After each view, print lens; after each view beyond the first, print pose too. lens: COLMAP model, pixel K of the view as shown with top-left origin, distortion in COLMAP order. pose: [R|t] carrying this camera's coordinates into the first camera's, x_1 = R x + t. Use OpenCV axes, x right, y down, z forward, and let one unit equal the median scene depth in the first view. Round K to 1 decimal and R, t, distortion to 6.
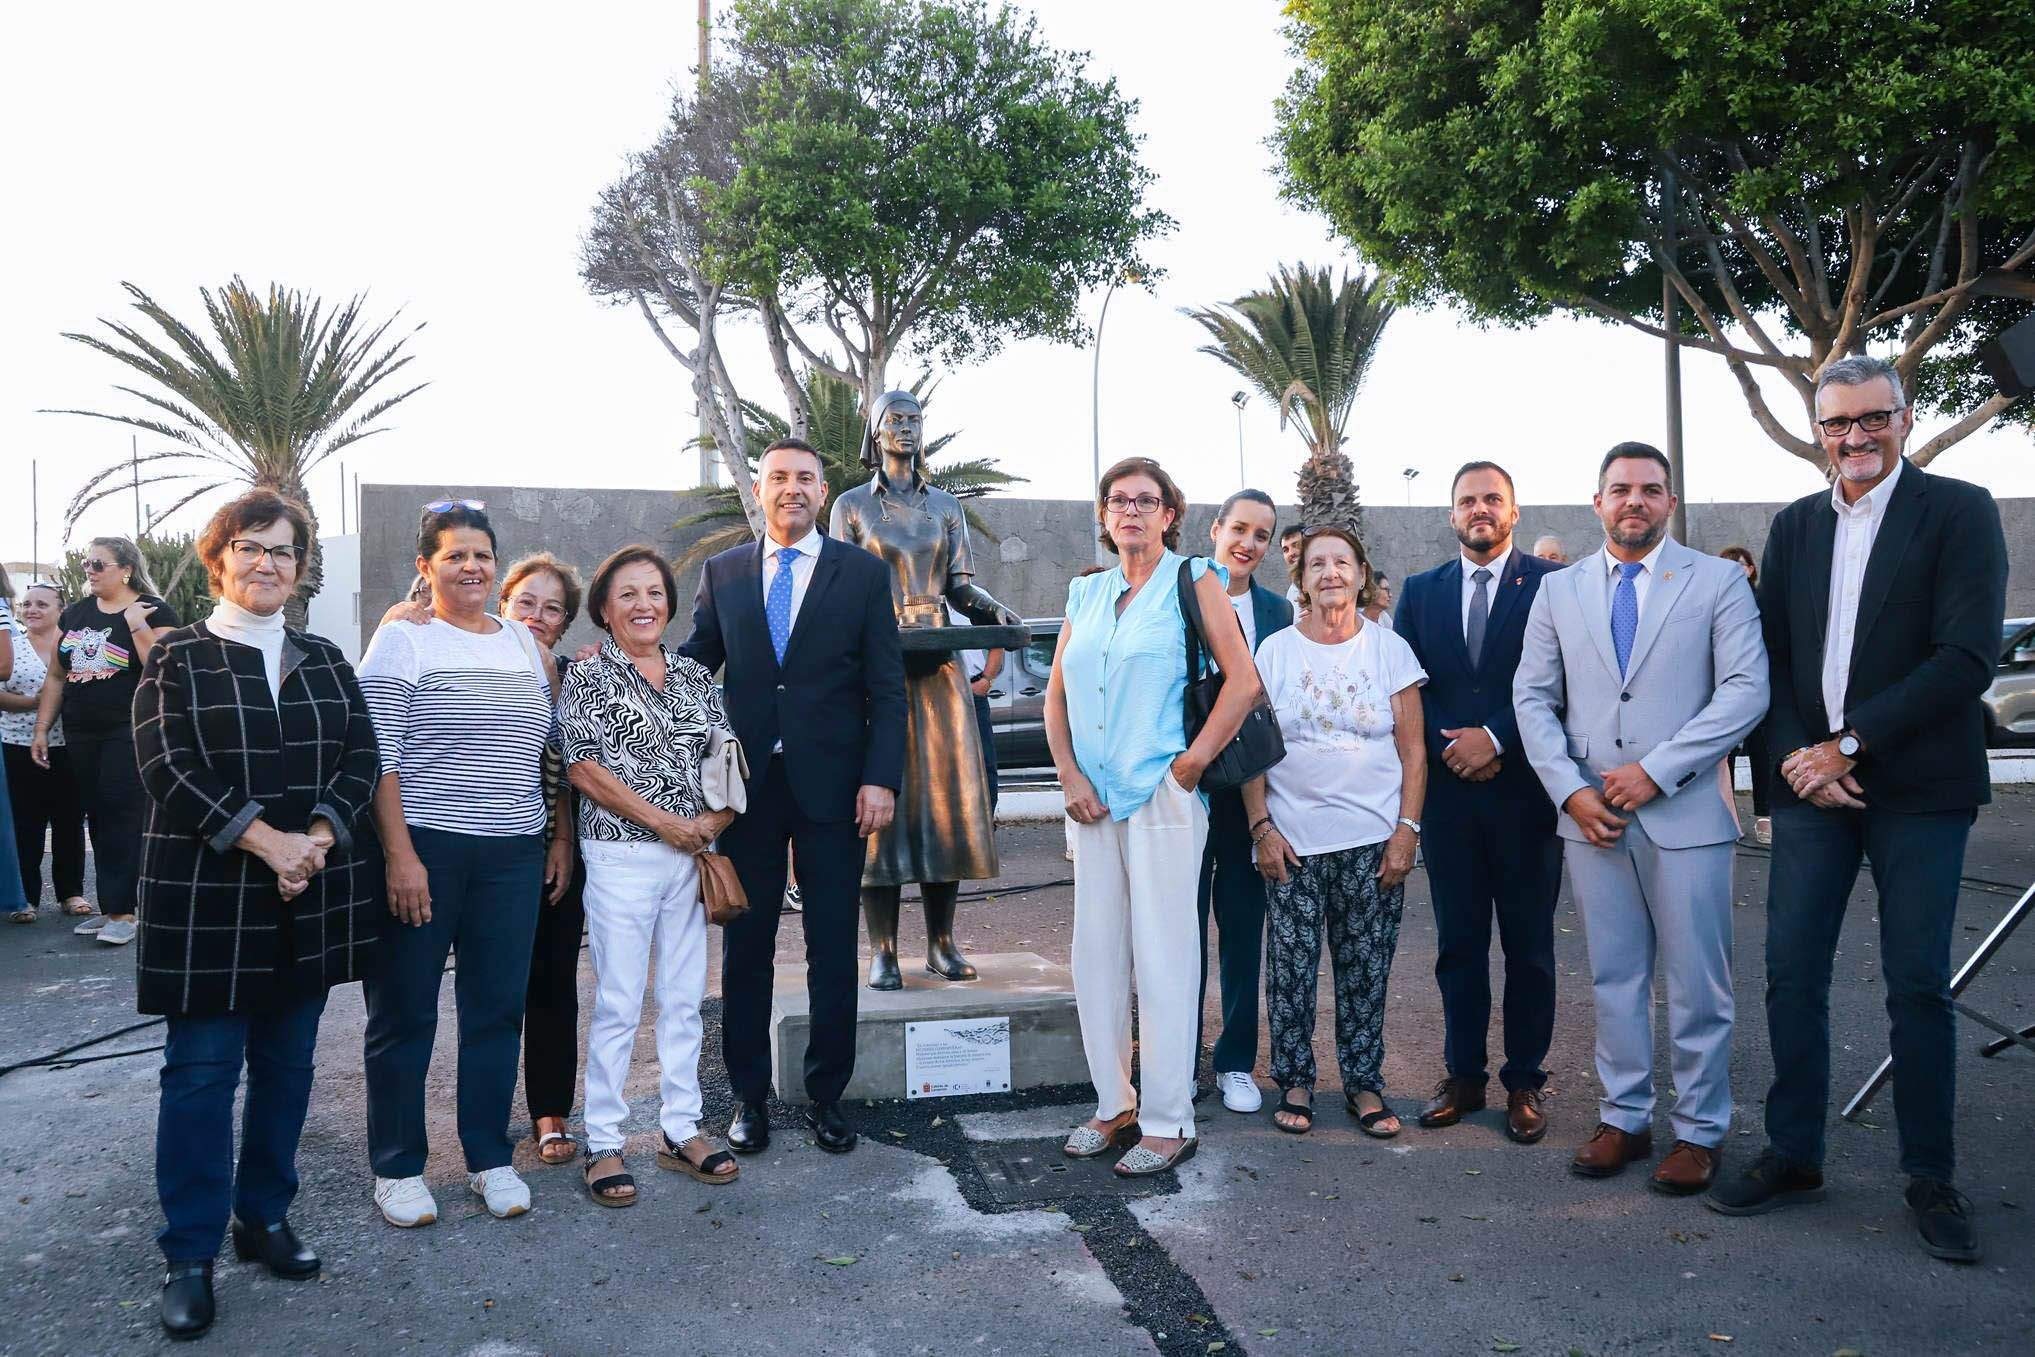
lens RADIAL K [[1569.2, 0, 1009.6], [0, 1569.2, 683.8], [0, 0, 1]] dist [-0.090572, 0.131029]
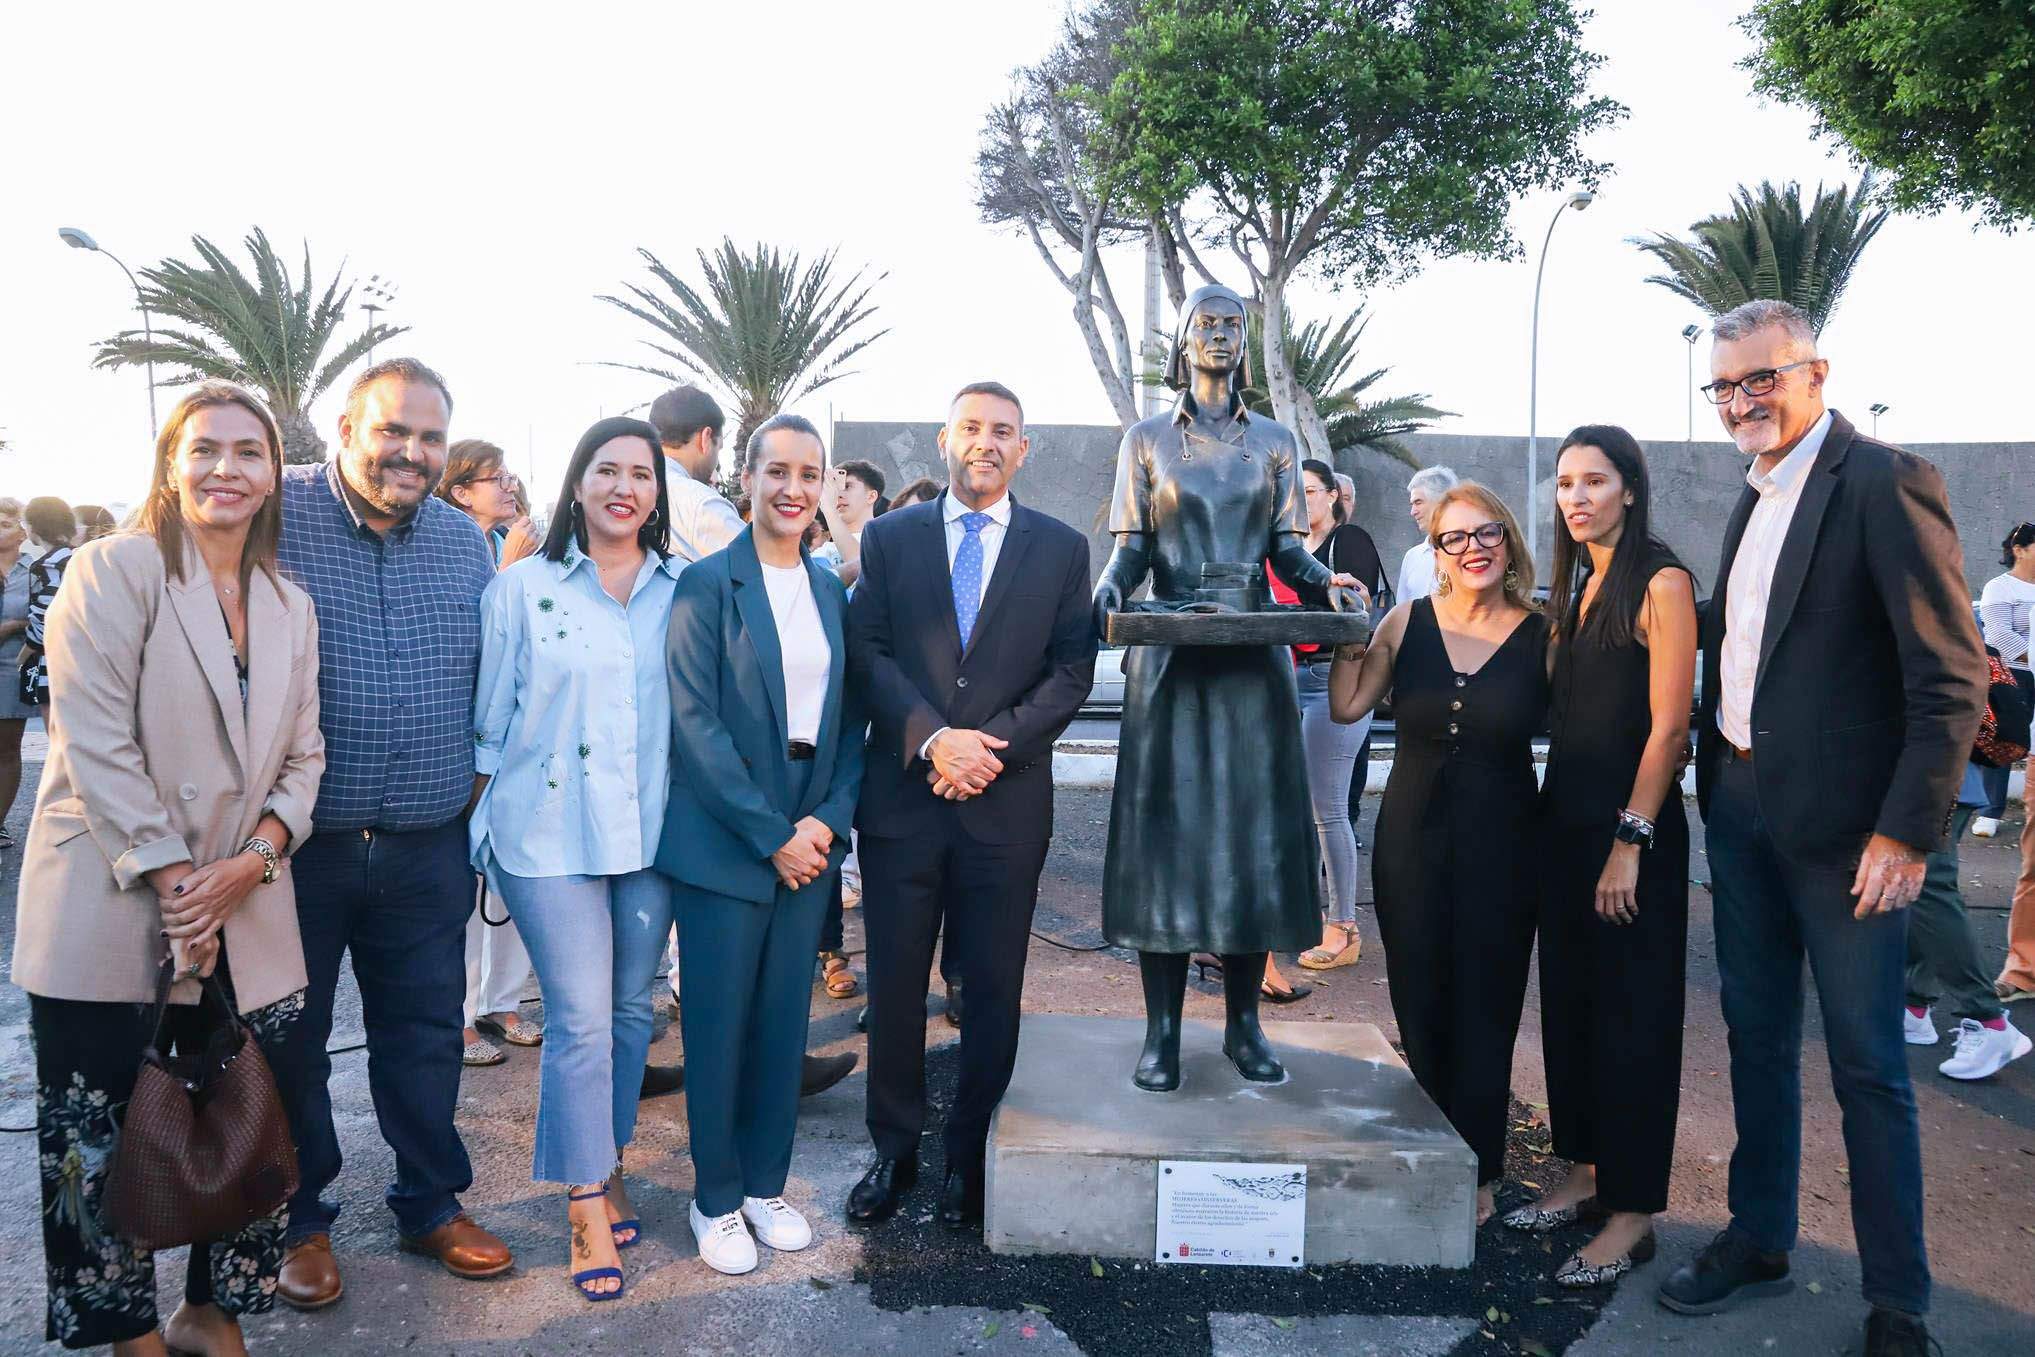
lens RADIAL K [[1423.0, 0, 1013.6], [0, 1423.0, 690.9], [0, 0, 1]] dist [-0.126781, 0.105298]
pose [[0.955305, 0.045658, -0.292075, 0.019977], [-0.027462, 0.997435, 0.066098, -0.016962], [0.294344, -0.055123, 0.954108, 0.151733]]
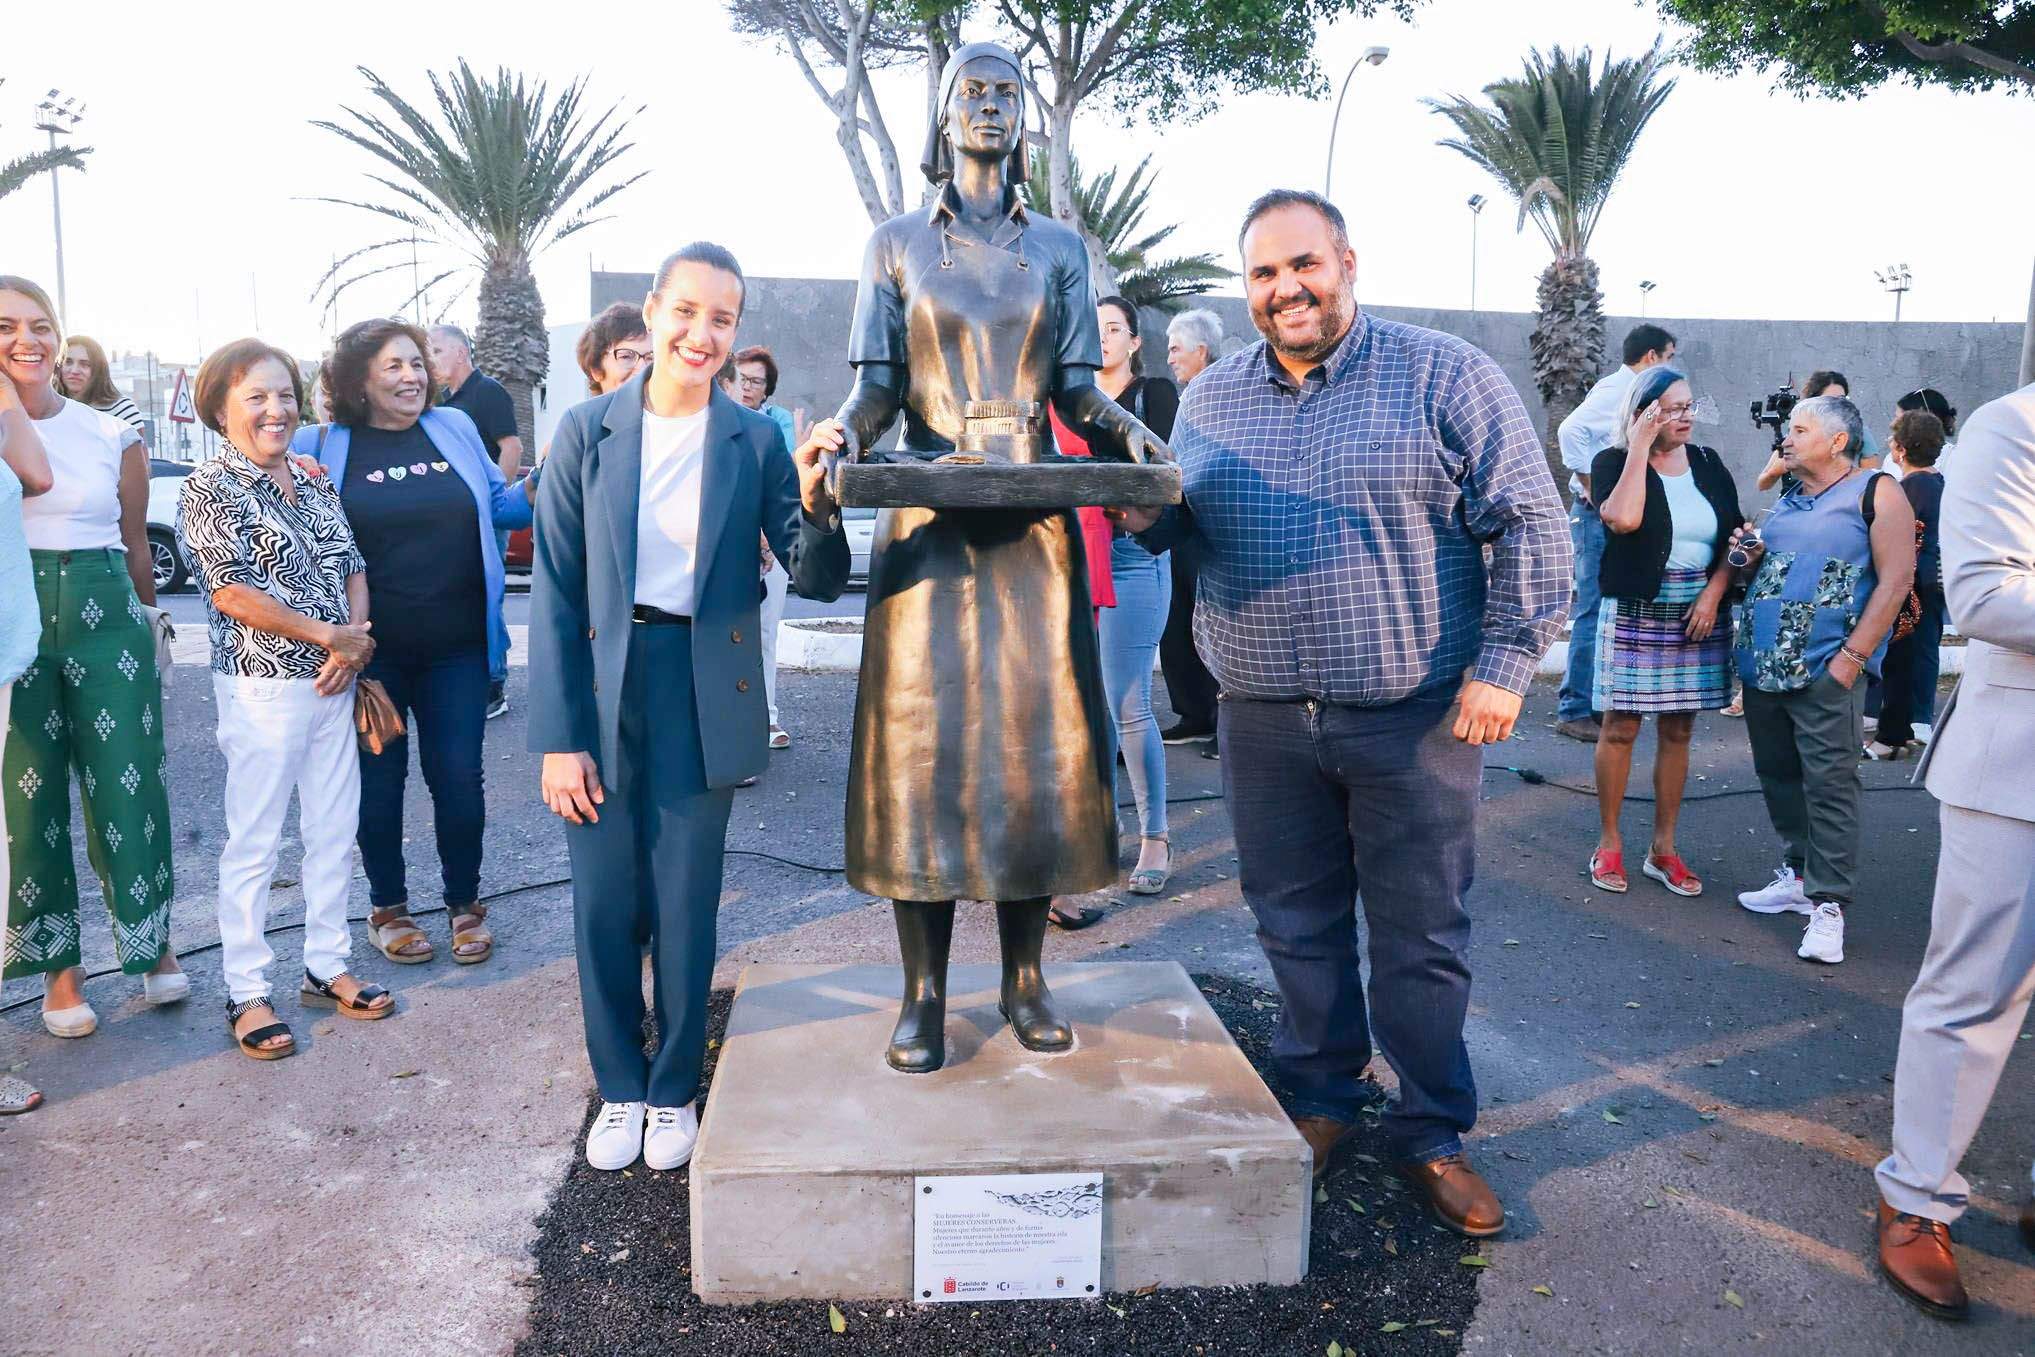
lens RADIAL K [[1438.9, 0, 1019.4], [0, 1438.9, 687.4], [0, 0, 1]] dist [-0.120327, 0.104504]
pose [[0.988848, 0.055117, -0.138355, 0.012776], [-0.034288, 0.988296, 0.148648, -0.014116], [0.144929, -0.142246, 0.979164, 0.216613]]
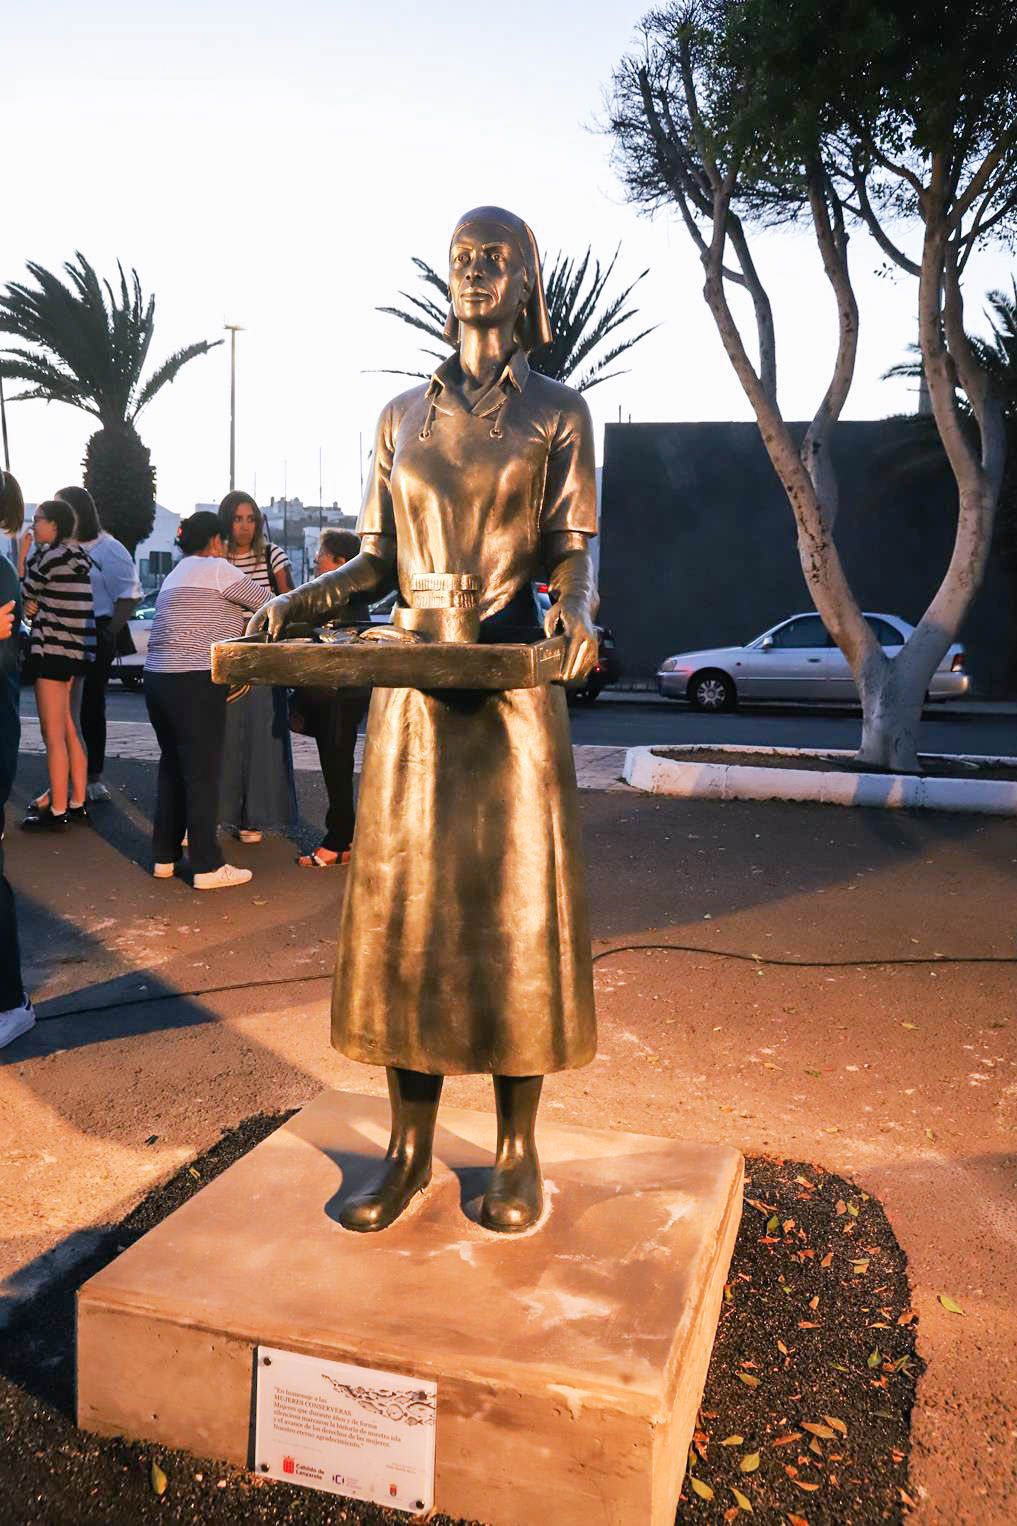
lens RADIAL K [[1297.9, 0, 508.5], [0, 1297.9, 763.0], [0, 0, 1]] dist [-0.047839, 0.099581]
pose [[0.855305, 0.097700, -0.508831, 0.093232], [-0.029352, 0.989620, 0.140678, -0.024860], [0.517293, -0.105388, 0.849294, 0.274345]]
